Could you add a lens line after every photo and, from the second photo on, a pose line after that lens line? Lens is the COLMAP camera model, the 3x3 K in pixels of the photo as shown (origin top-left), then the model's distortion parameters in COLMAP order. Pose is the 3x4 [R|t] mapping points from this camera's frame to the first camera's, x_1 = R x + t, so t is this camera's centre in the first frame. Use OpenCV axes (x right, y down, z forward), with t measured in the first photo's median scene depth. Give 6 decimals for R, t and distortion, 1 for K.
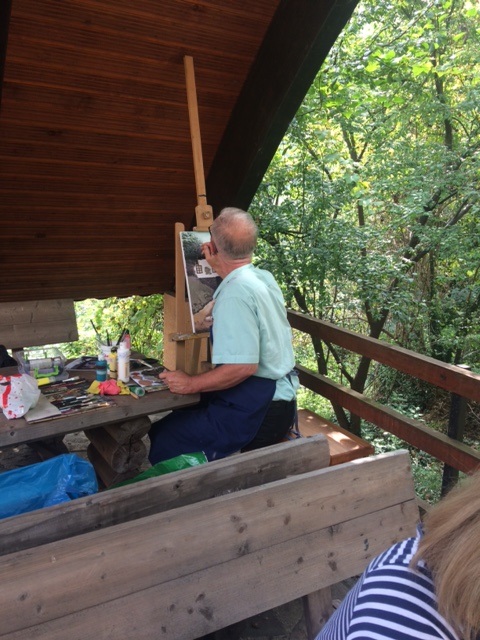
lens RADIAL K [[535.1, 0, 240.3], [0, 535.1, 317.7], [0, 0, 1]] dist [0.099208, -0.140769]
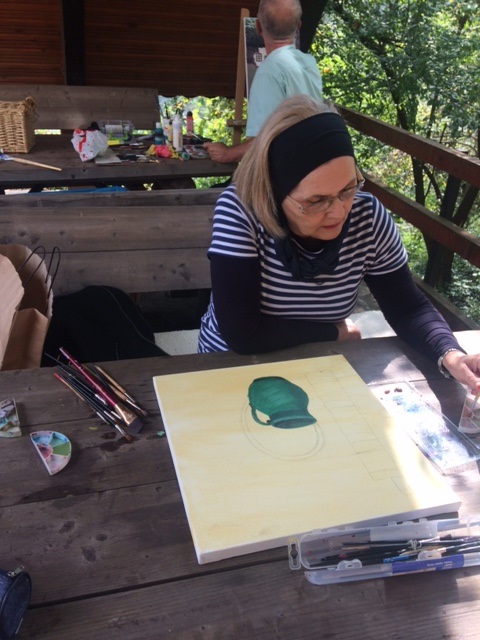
lens RADIAL K [[535.1, 0, 243.2], [0, 535.1, 317.5], [0, 0, 1]] dist [0.099208, -0.140769]
pose [[0.971702, 0.135988, -0.193139, 0.225205], [-0.075587, 0.953676, 0.291186, 0.119272], [0.223790, -0.268347, 0.936967, -0.216956]]
